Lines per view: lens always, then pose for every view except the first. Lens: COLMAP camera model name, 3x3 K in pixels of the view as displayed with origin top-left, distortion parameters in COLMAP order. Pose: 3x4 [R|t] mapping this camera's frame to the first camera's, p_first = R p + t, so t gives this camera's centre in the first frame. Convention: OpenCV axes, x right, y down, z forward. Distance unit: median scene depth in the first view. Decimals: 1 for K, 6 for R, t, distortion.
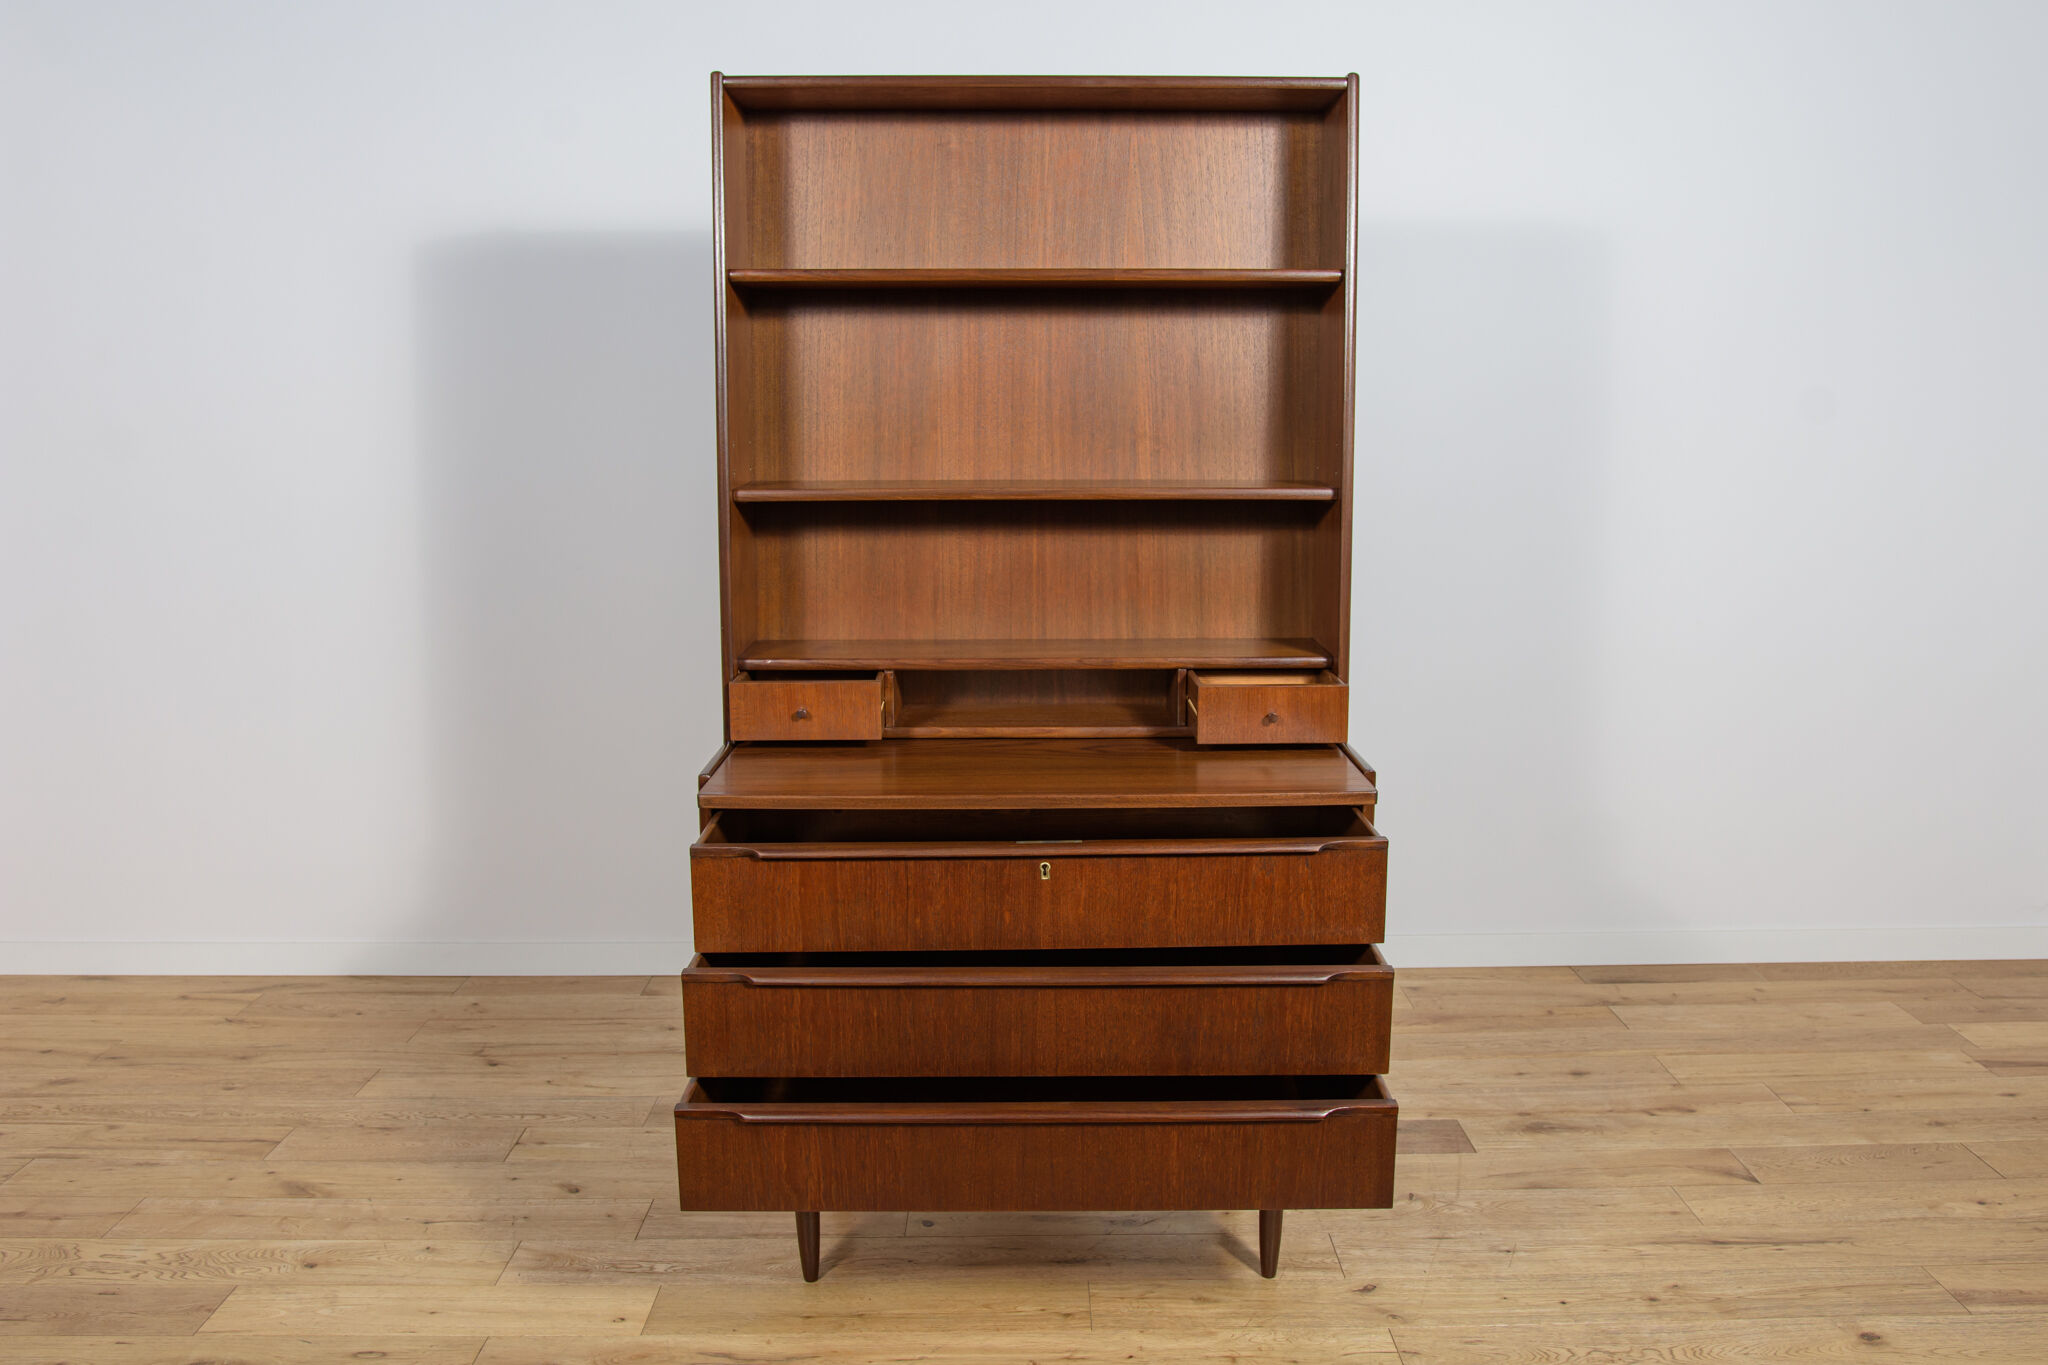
lens RADIAL K [[2045.8, 0, 1067.1], [0, 2045.8, 689.8], [0, 0, 1]] dist [-0.007901, 0.000000]
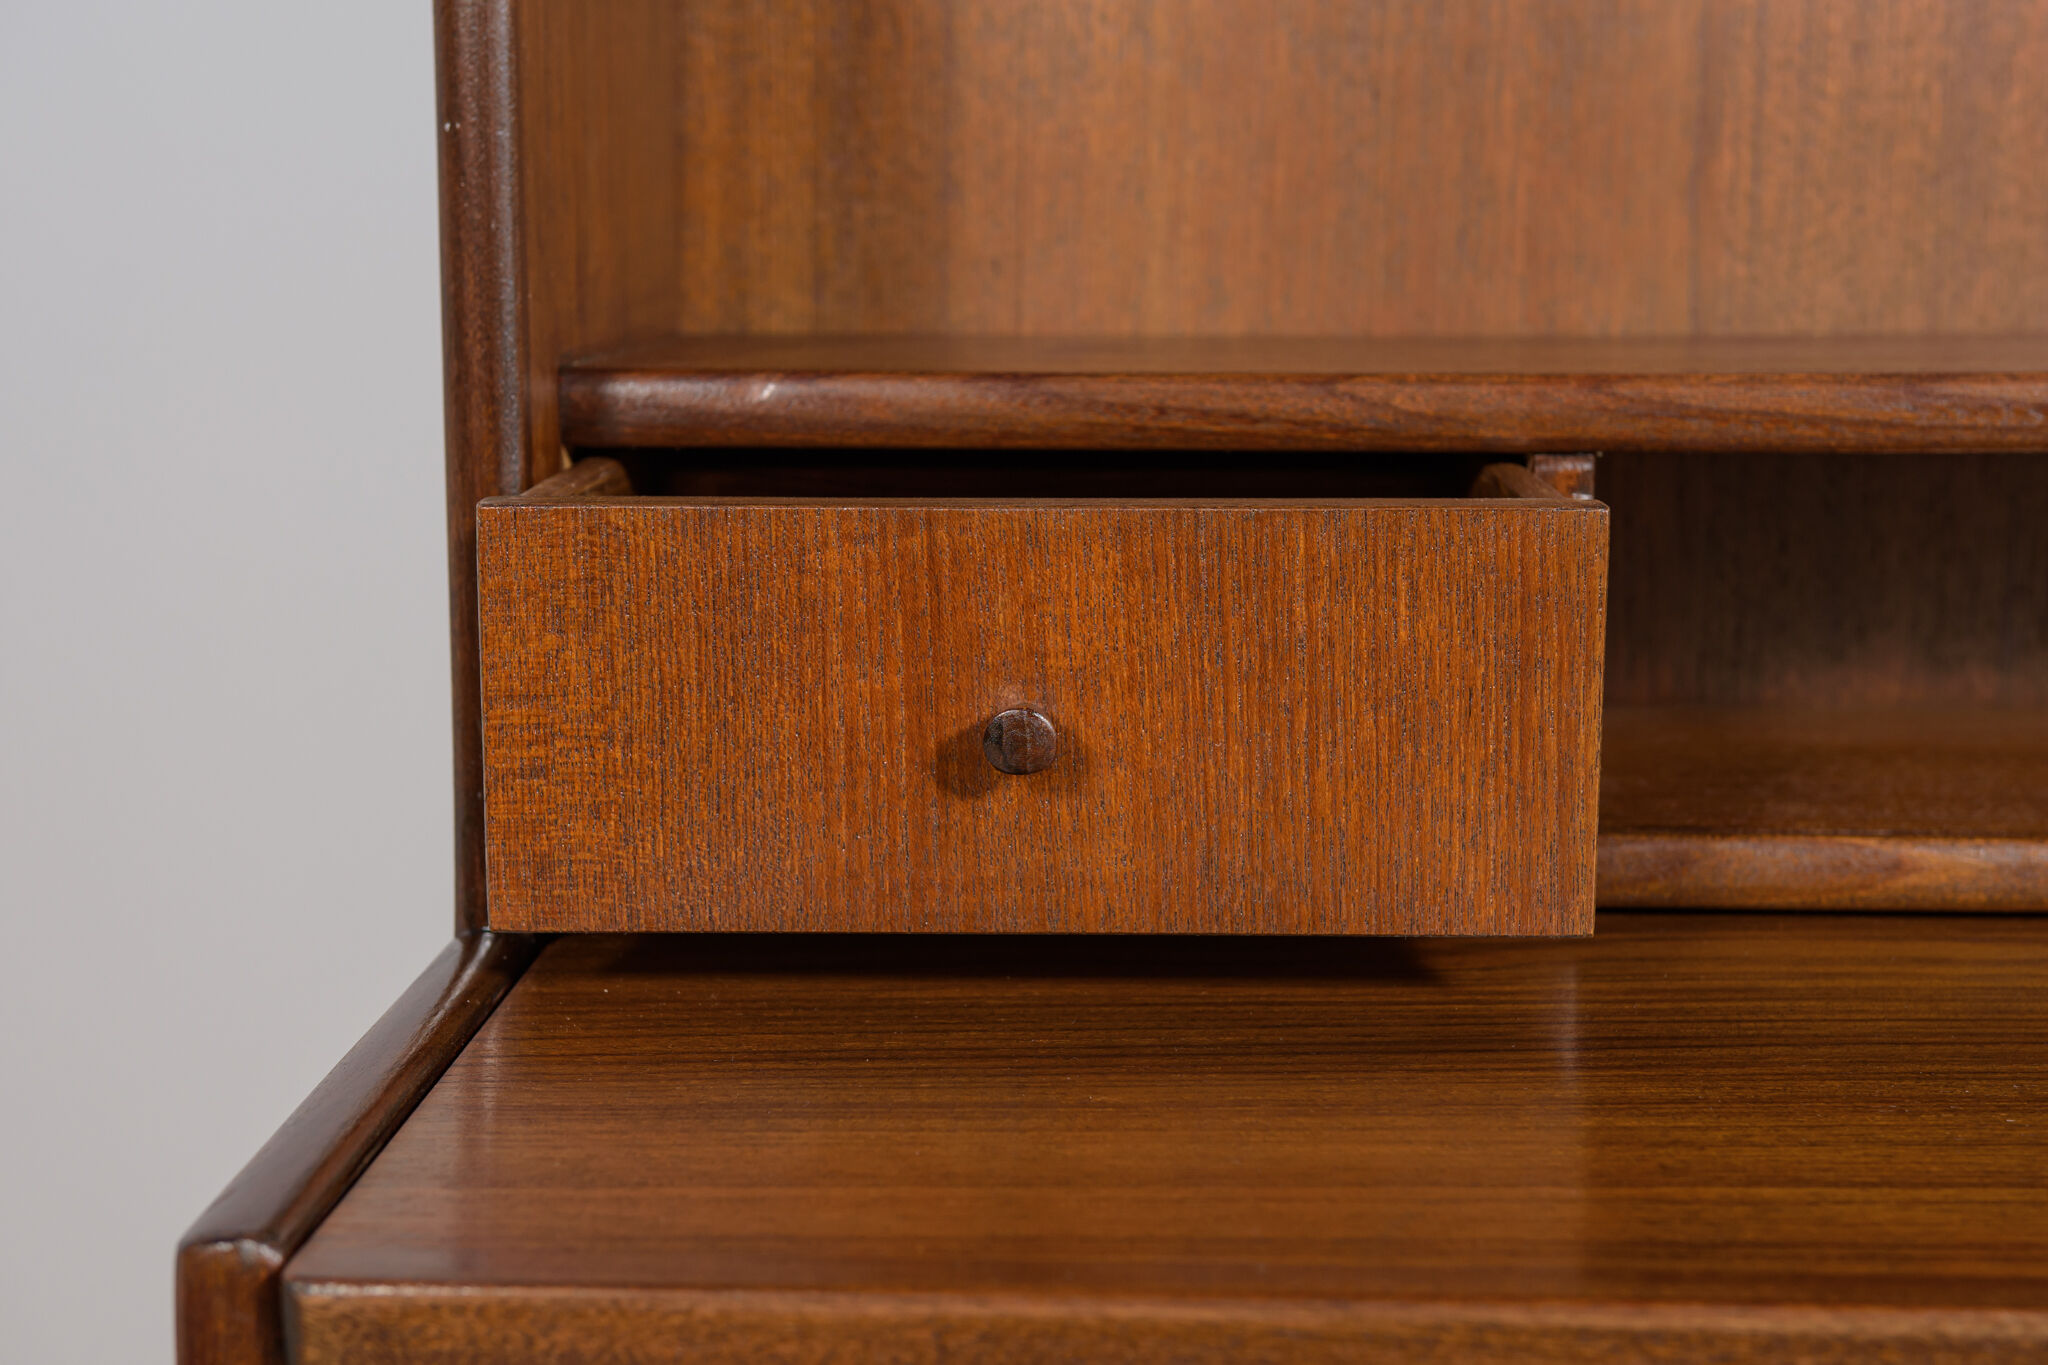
lens RADIAL K [[3267.4, 0, 1023.7], [0, 3267.4, 689.1], [0, 0, 1]] dist [0.150769, 0.000000]
pose [[0.999441, 0.006657, -0.032768, -0.119562], [-0.007397, 0.999719, -0.022521, 0.013439], [0.032609, 0.022751, 0.999209, 0.766204]]
